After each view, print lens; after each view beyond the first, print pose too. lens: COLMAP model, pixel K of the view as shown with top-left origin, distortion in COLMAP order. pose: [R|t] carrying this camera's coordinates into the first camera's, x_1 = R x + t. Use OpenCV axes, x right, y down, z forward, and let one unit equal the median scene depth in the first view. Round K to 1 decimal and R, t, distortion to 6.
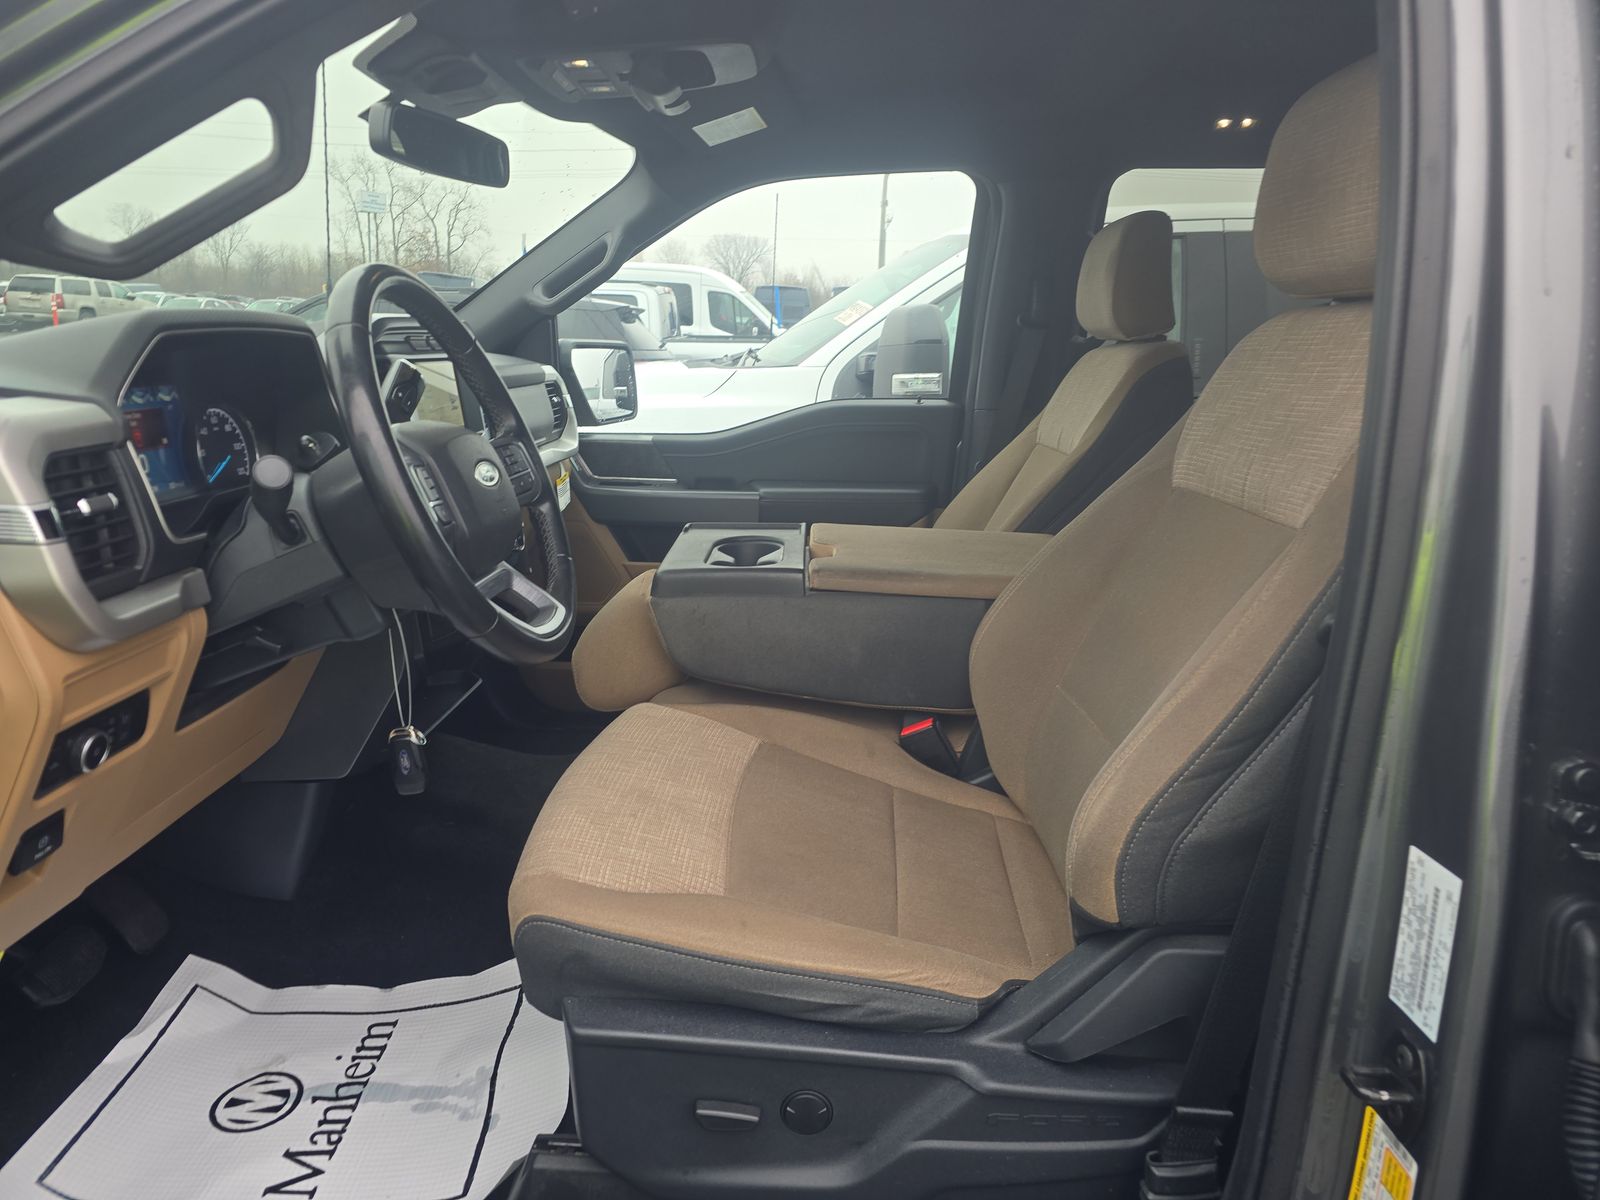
lens RADIAL K [[1079.9, 0, 792.7], [0, 1079.9, 590.5], [0, 0, 1]] dist [0.042315, -0.035310]
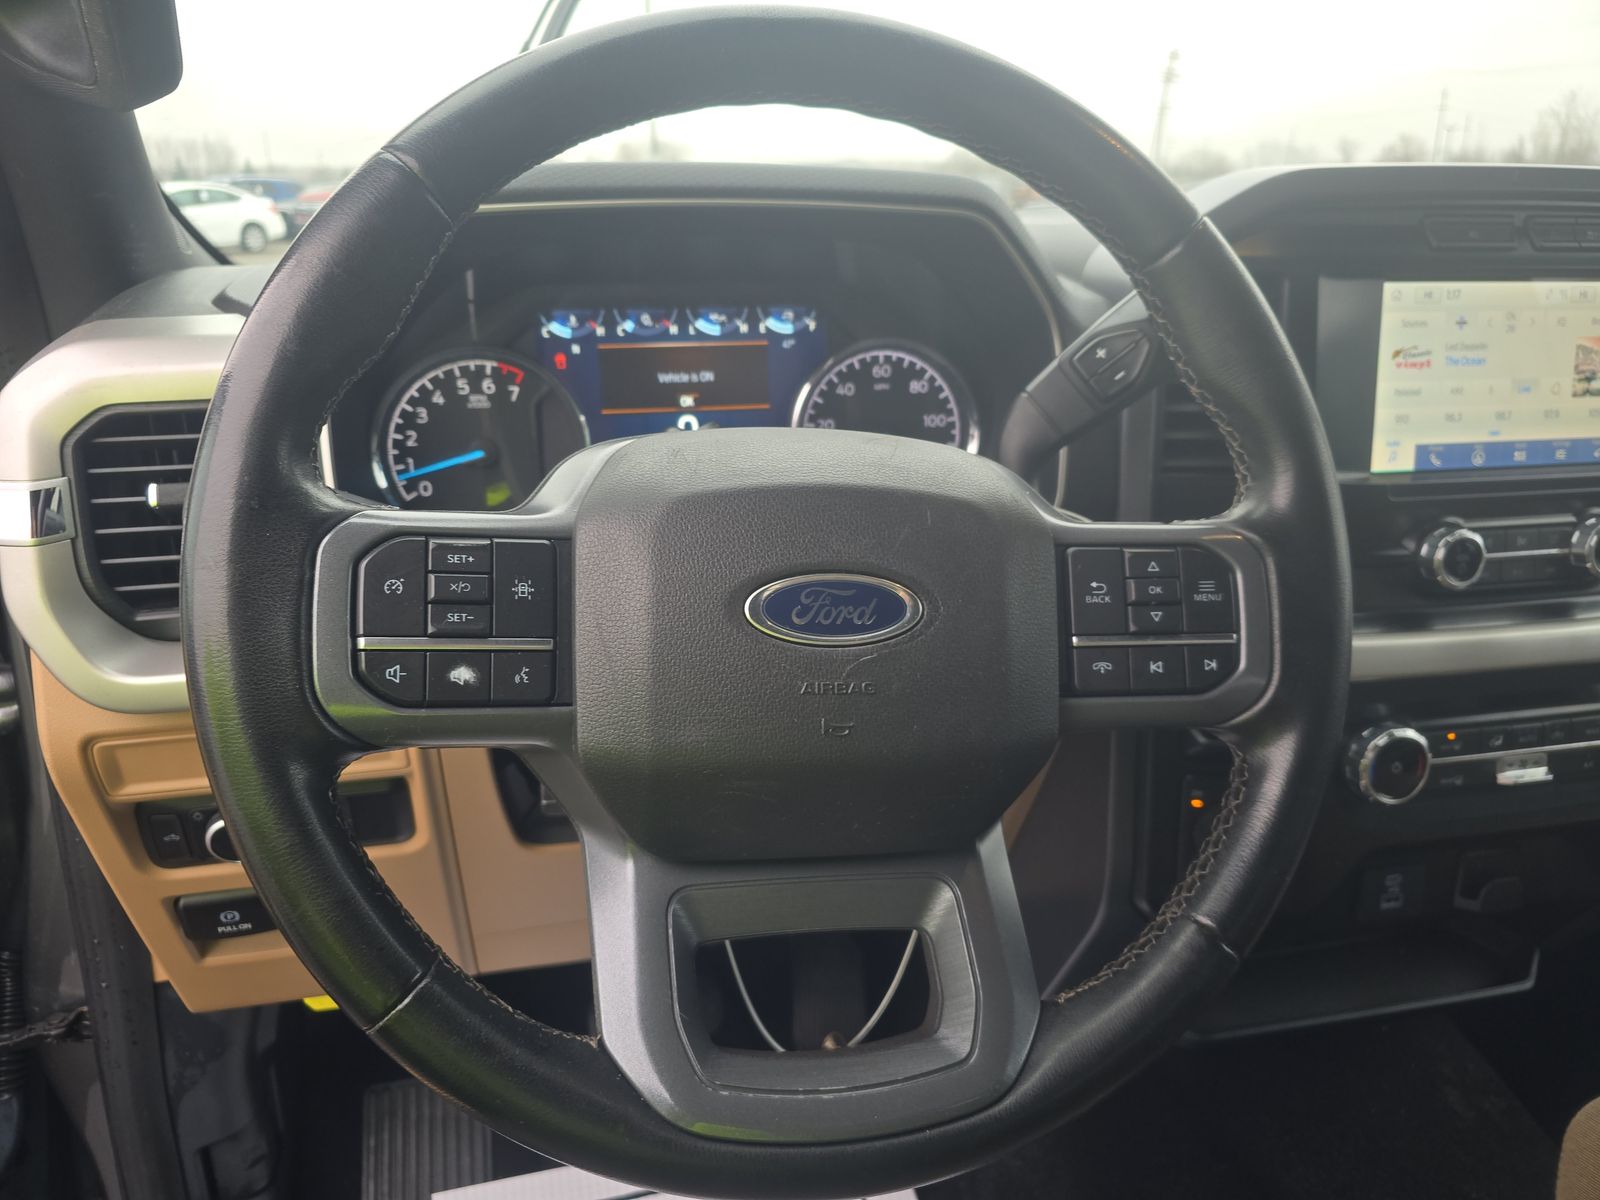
lens RADIAL K [[1103.1, 0, 800.0], [0, 1103.1, 600.0], [0, 0, 1]] dist [0.011305, -0.006503]
pose [[0.257326, 0.296687, -0.919652, 0.012257], [-0.218130, 0.944971, 0.243821, -0.069617], [0.941383, 0.137862, 0.307882, 0.316864]]
